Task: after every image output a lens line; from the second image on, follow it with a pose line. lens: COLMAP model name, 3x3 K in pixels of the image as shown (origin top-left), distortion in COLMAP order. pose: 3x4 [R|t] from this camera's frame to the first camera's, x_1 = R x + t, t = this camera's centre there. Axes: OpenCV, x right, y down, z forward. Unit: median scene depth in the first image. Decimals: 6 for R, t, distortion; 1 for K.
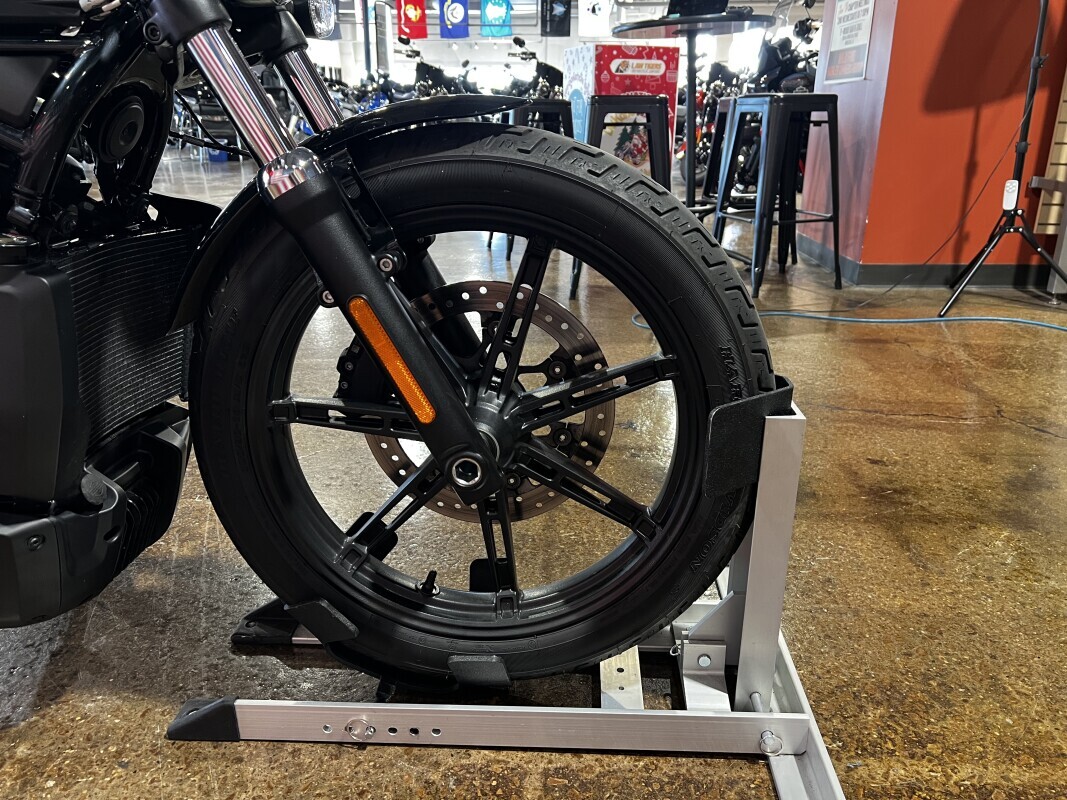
lens RADIAL K [[808.3, 0, 534.0], [0, 808.3, 396.2], [0, 0, 1]] dist [0.039351, -0.043831]
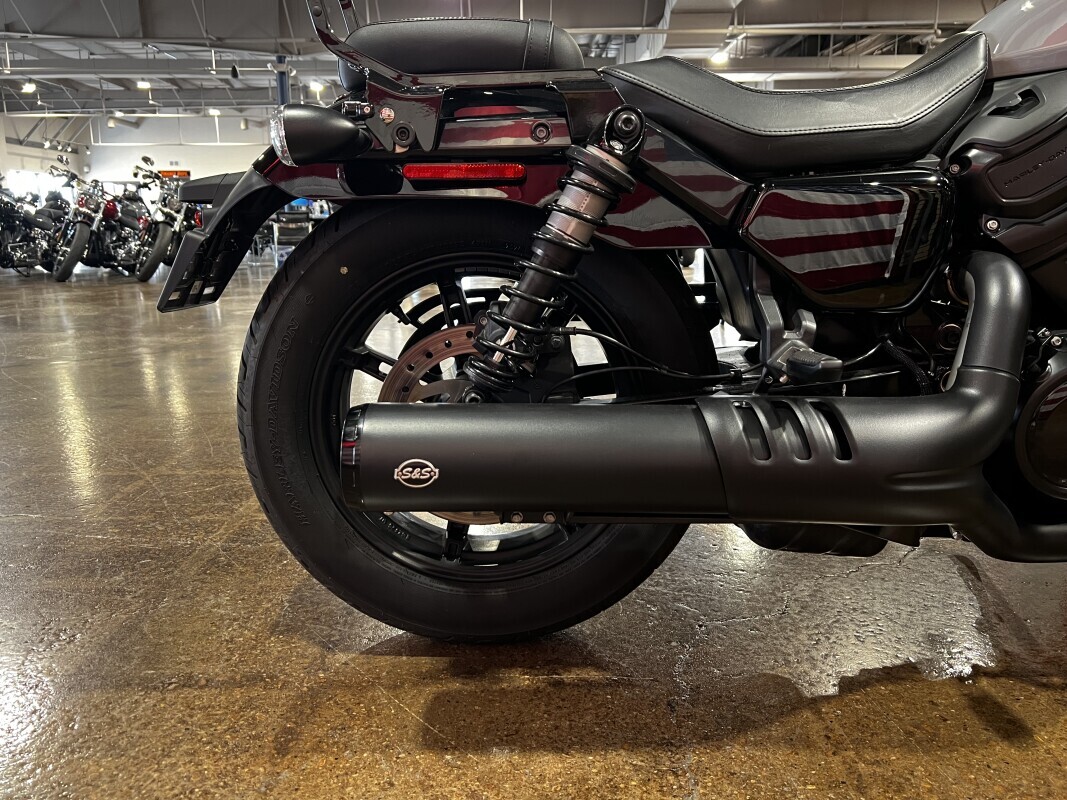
lens RADIAL K [[808.3, 0, 532.3], [0, 808.3, 402.8], [0, 0, 1]] dist [0.039351, -0.043831]
pose [[0.998130, -0.021808, 0.057100, -0.520989], [0.028674, 0.992076, -0.122320, 0.053790], [-0.053980, 0.123728, 0.990847, -0.020178]]
